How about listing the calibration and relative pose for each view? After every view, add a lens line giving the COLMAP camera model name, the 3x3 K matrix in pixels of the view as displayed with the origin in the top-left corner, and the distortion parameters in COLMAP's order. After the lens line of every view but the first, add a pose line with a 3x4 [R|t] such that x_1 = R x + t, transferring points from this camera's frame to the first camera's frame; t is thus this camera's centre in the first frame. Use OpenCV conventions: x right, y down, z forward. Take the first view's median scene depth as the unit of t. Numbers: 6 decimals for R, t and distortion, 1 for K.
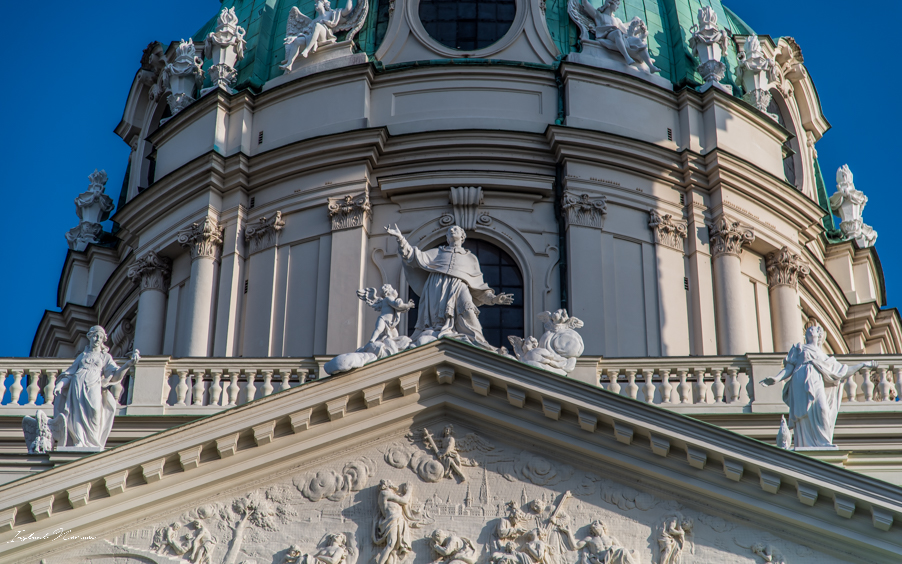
lens RADIAL K [[2205.7, 0, 451.1], [0, 2205.7, 281.9], [0, 0, 1]] dist [-0.406945, 0.000000]
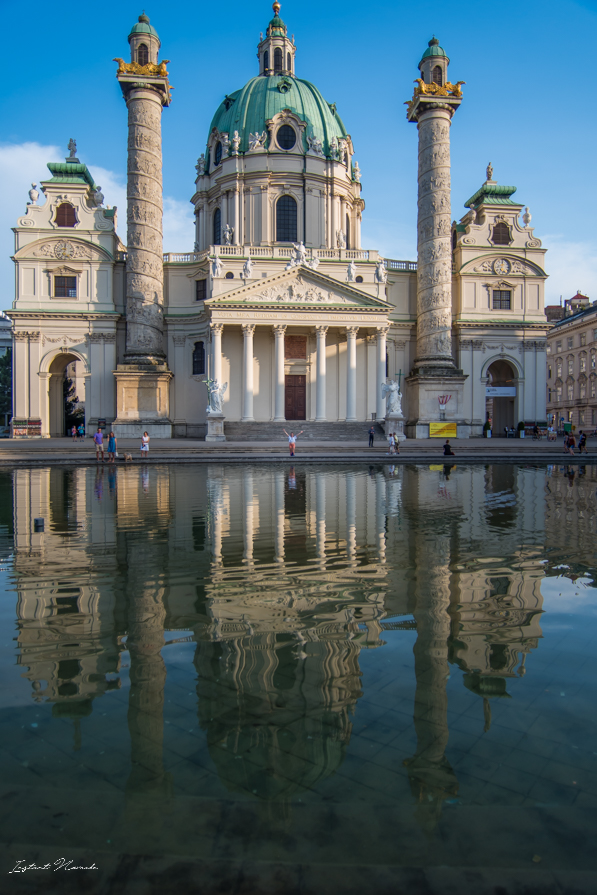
lens RADIAL K [[618.1, 0, 298.4], [0, 618.1, 446.3], [0, 0, 1]] dist [-0.006581, -0.000883]
pose [[0.991281, -0.017182, 0.130639, -0.168245], [-0.062642, 0.810798, 0.581965, -0.392202], [-0.115921, -0.585074, 0.802652, -0.562339]]
